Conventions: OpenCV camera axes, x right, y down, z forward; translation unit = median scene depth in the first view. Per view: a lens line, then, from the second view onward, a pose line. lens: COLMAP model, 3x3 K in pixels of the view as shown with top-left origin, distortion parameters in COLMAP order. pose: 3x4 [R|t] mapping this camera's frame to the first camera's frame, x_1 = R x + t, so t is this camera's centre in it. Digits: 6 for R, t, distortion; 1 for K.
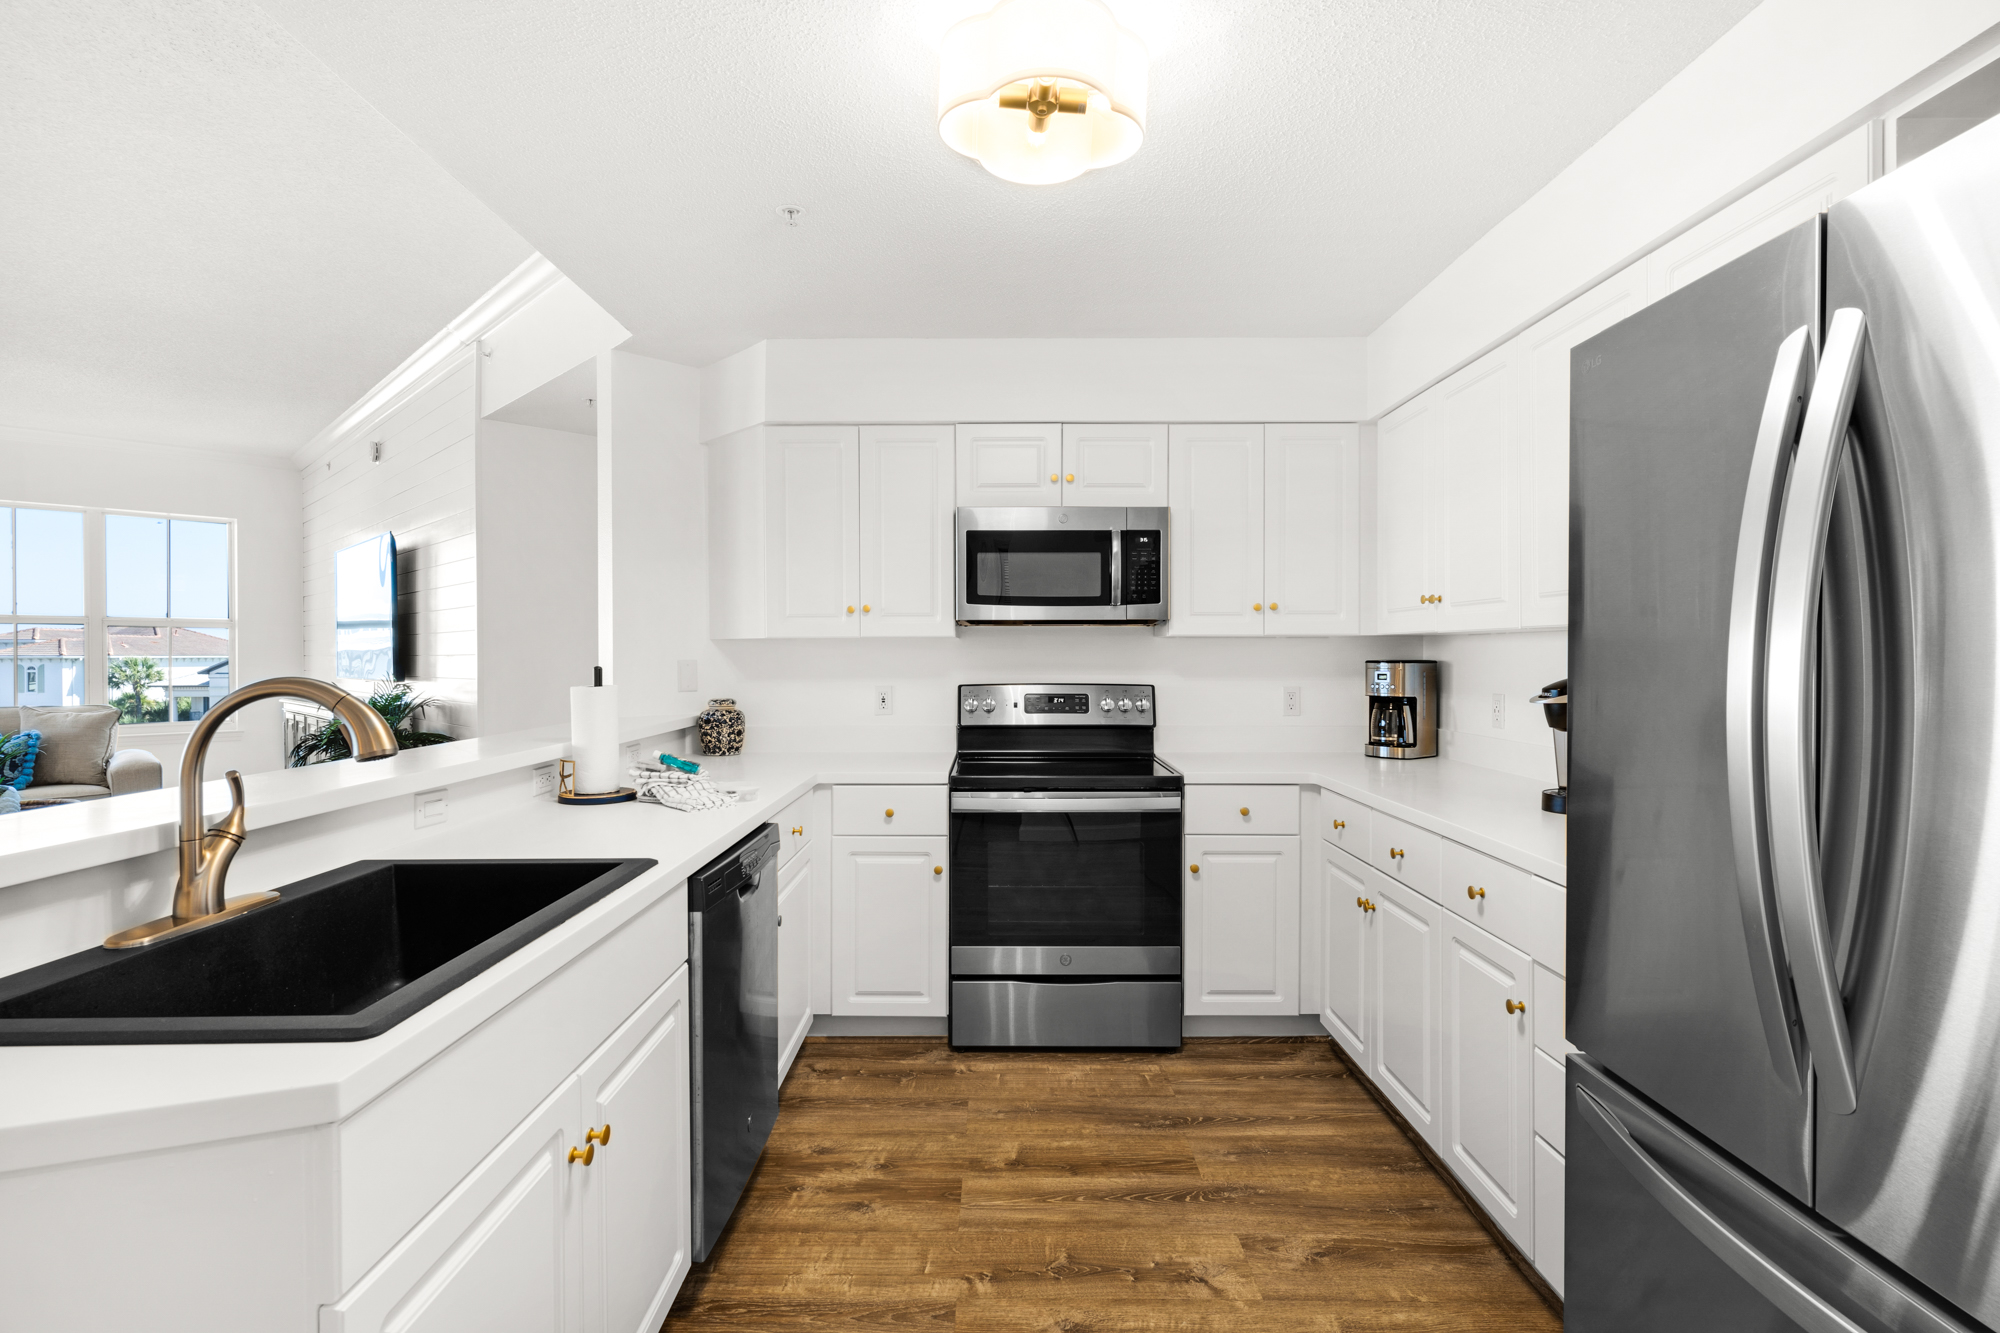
lens RADIAL K [[960.2, 0, 995.3], [0, 960.2, 662.9], [0, 0, 1]] dist [0.000950, -0.000371]
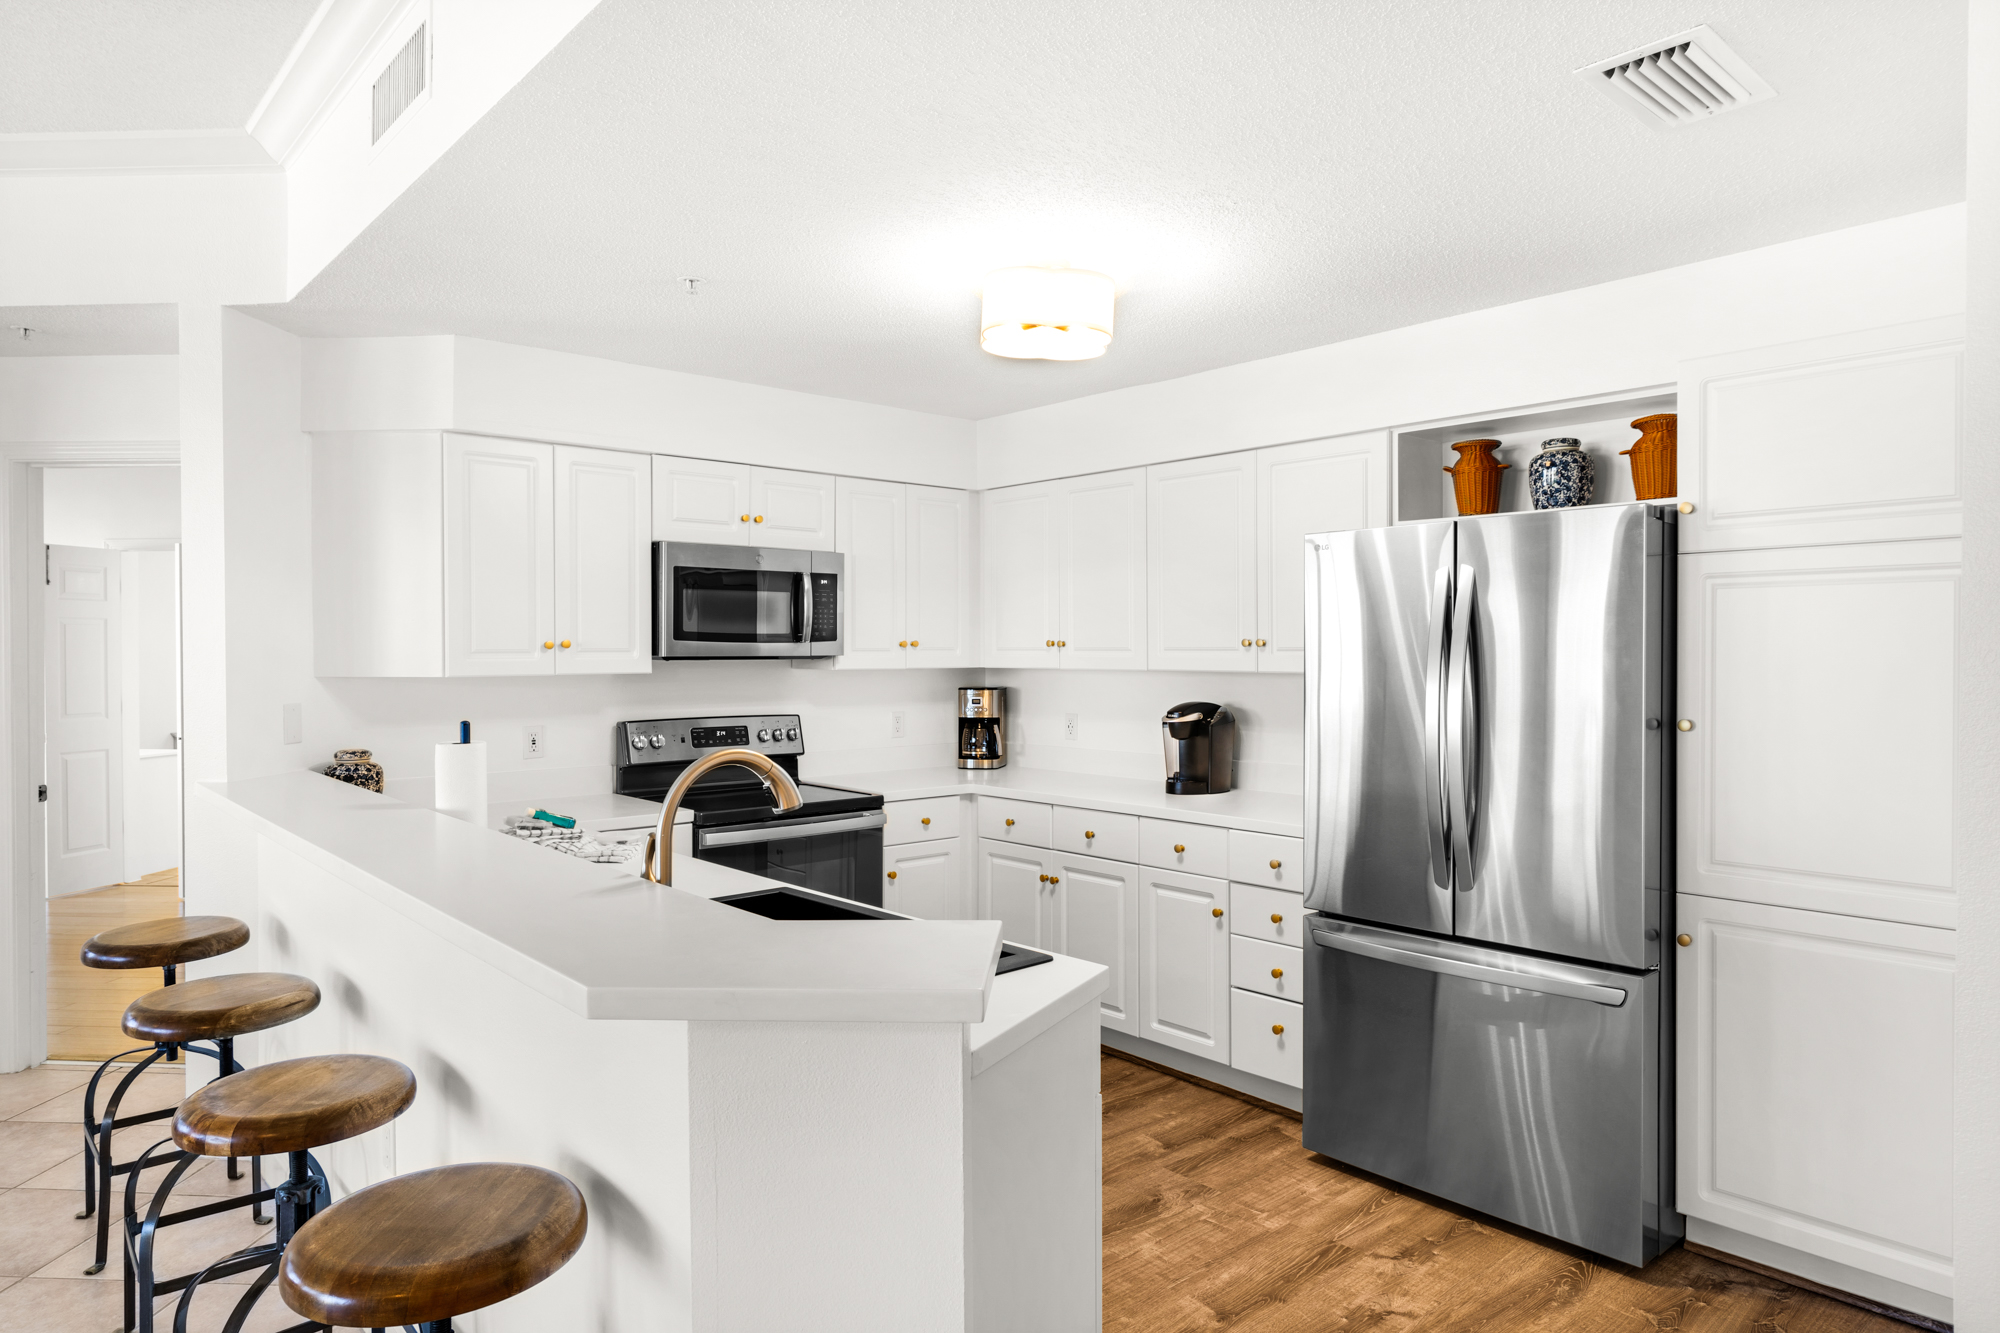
lens RADIAL K [[1213.4, 0, 1002.4], [0, 1213.4, 663.3], [0, 0, 1]] dist [0.006984, 0.000634]
pose [[0.740673, -0.007052, 0.671828, -0.617328], [0.007205, 0.999971, 0.002552, -0.038392], [-0.671827, 0.002951, 0.740702, -0.151822]]
